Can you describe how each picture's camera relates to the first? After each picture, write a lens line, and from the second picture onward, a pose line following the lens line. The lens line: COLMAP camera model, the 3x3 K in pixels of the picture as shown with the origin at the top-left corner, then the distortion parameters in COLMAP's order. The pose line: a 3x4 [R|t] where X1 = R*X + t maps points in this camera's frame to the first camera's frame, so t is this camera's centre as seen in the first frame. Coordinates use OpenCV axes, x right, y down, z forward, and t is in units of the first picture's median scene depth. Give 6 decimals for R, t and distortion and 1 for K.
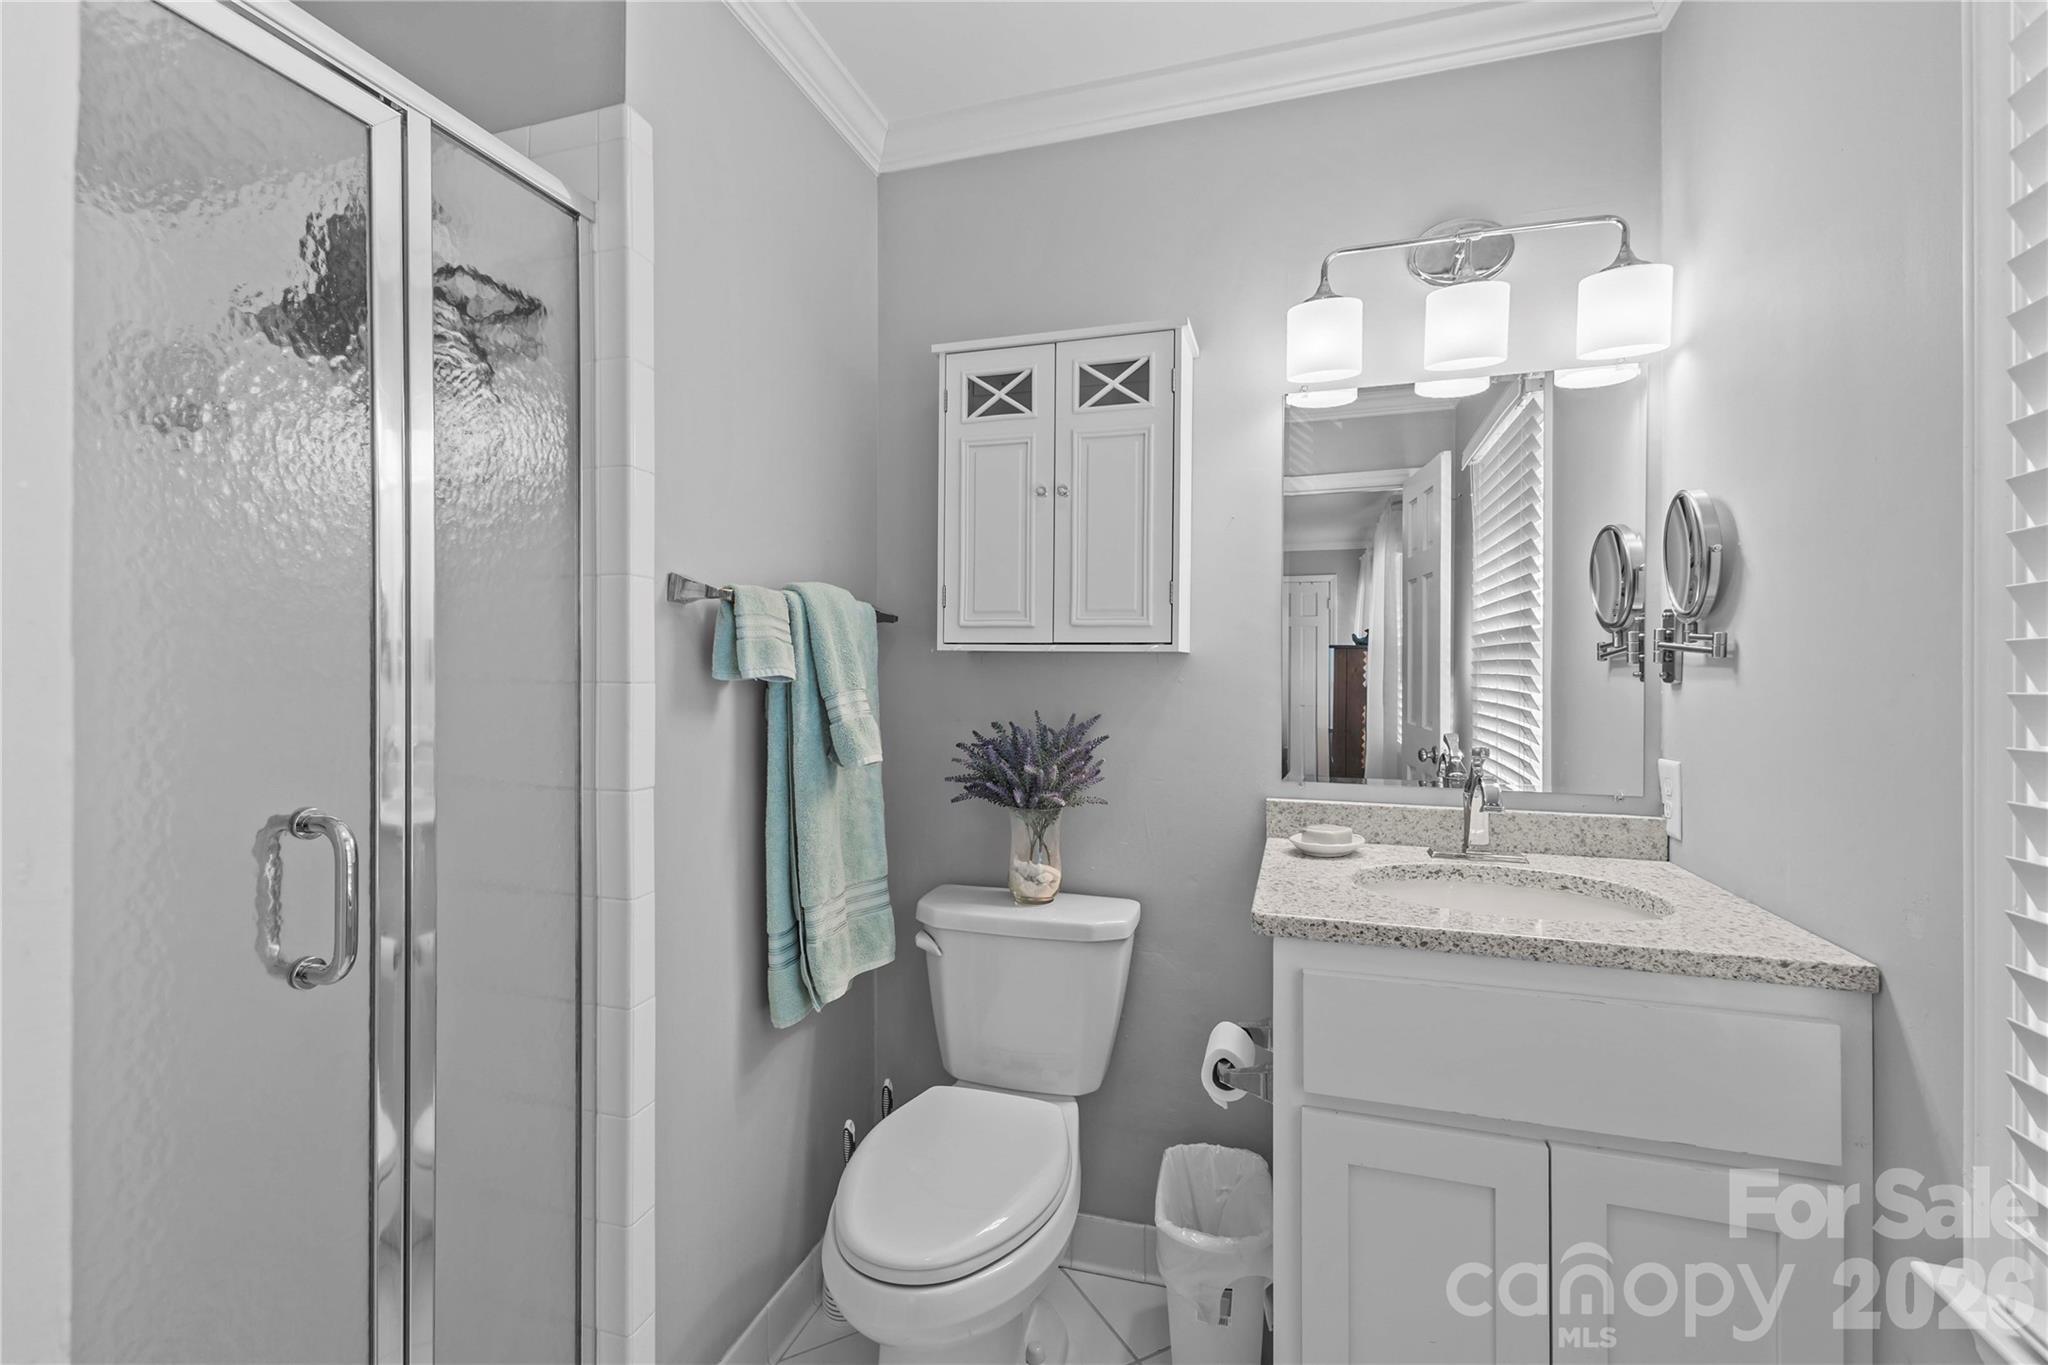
lens RADIAL K [[887.5, 0, 1029.7], [0, 887.5, 665.6], [0, 0, 1]] dist [0.012511, 0.000425]
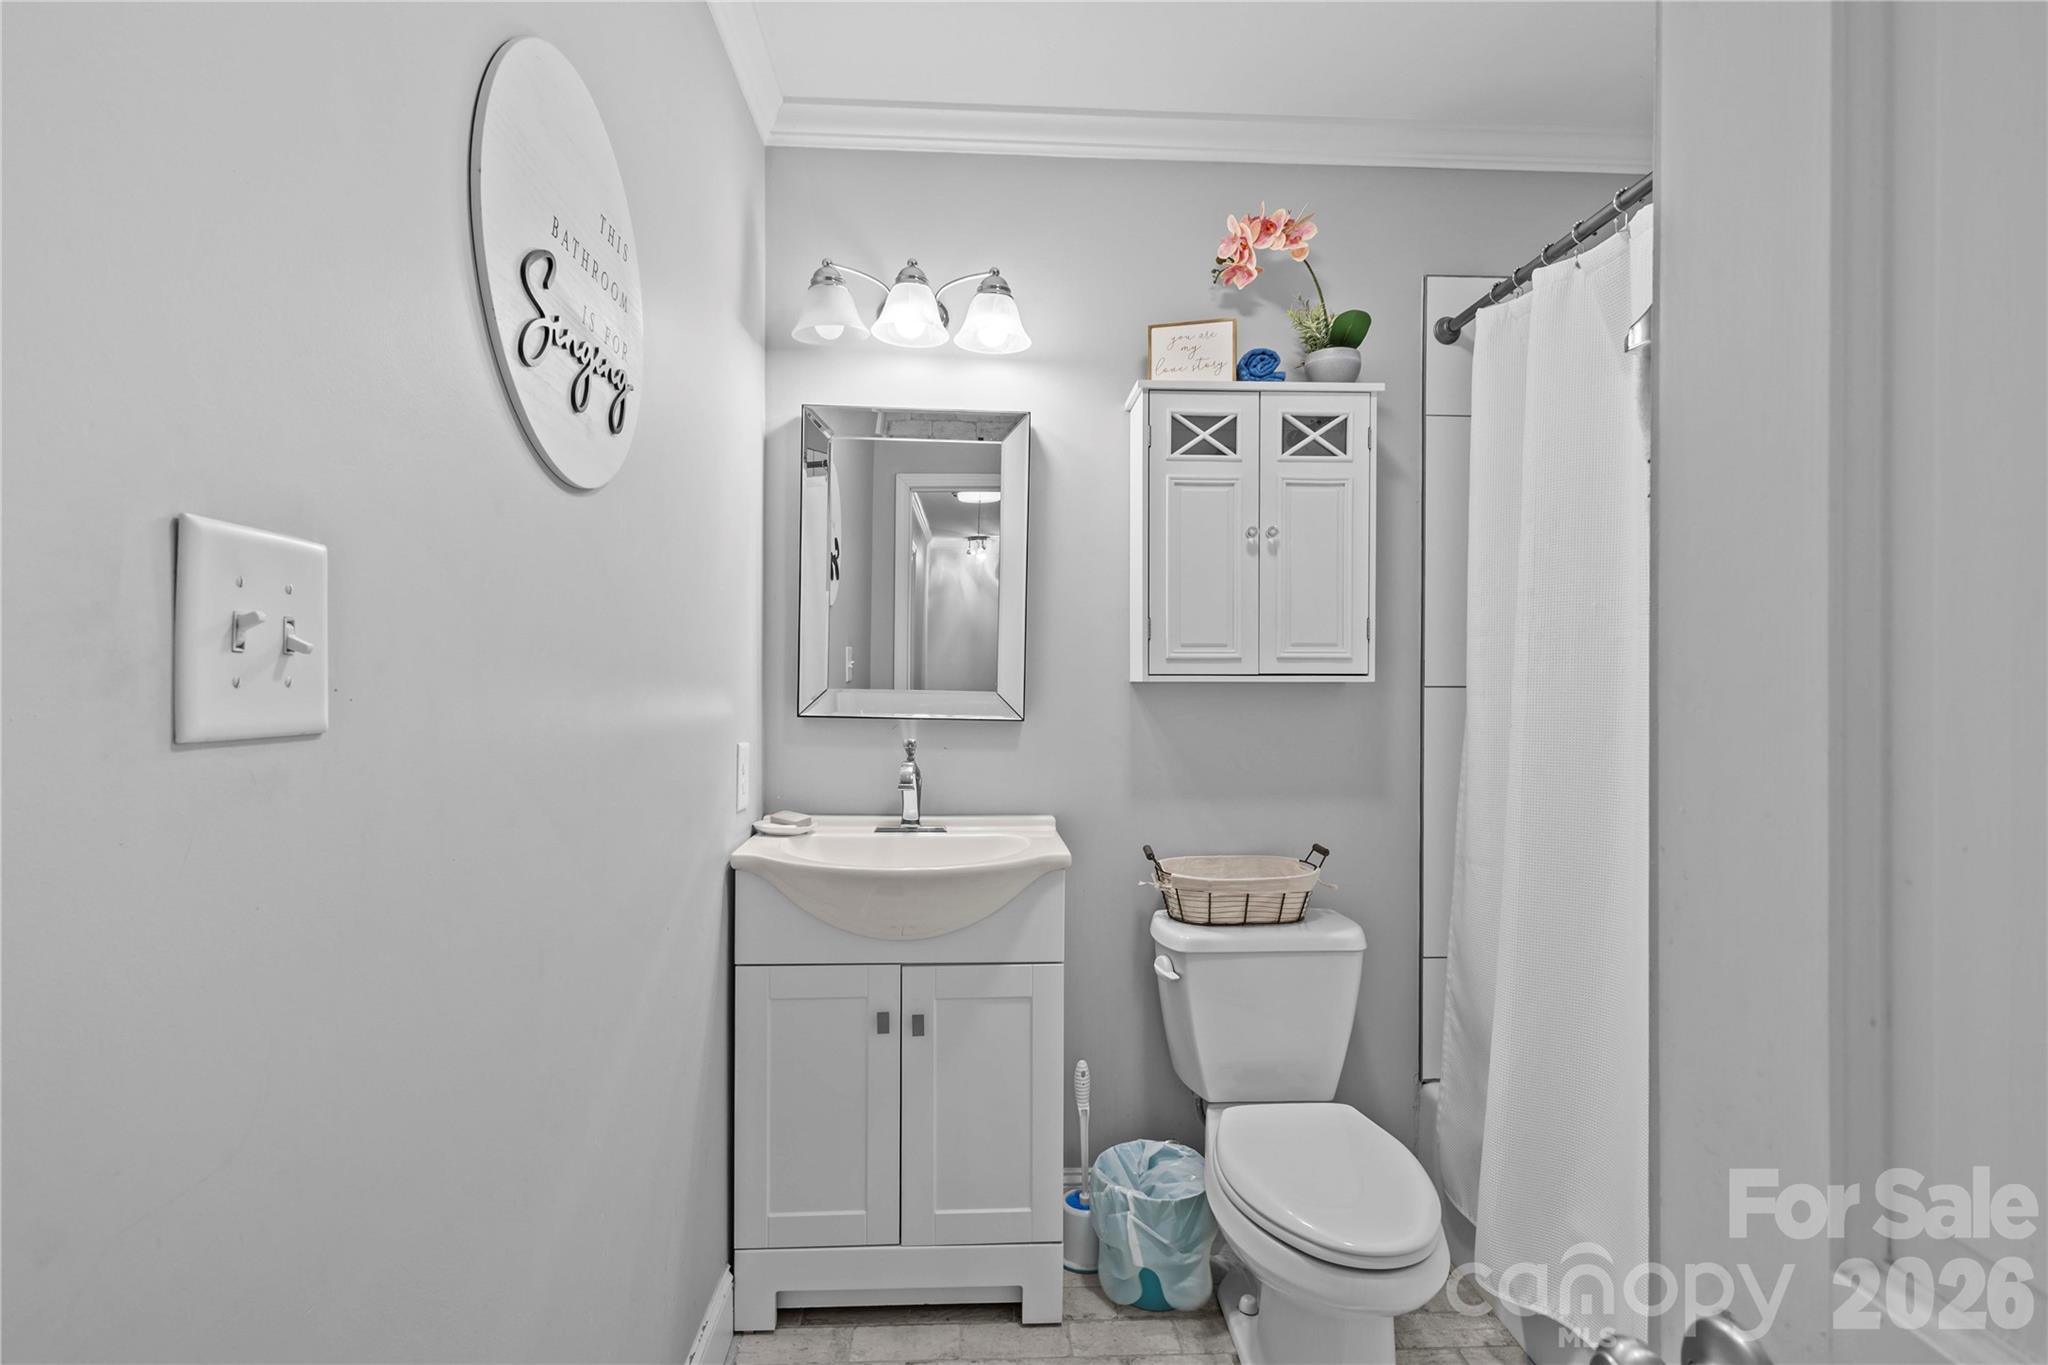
lens RADIAL K [[838.0, 0, 1020.1], [0, 838.0, 696.9], [0, 0, 1]] dist [0.001134, 0.000015]
pose [[0.948664, -0.002036, 0.316280, -0.548631], [0.004612, 0.999962, -0.007395, 0.006093], [-0.316253, 0.008475, 0.948637, 0.144849]]
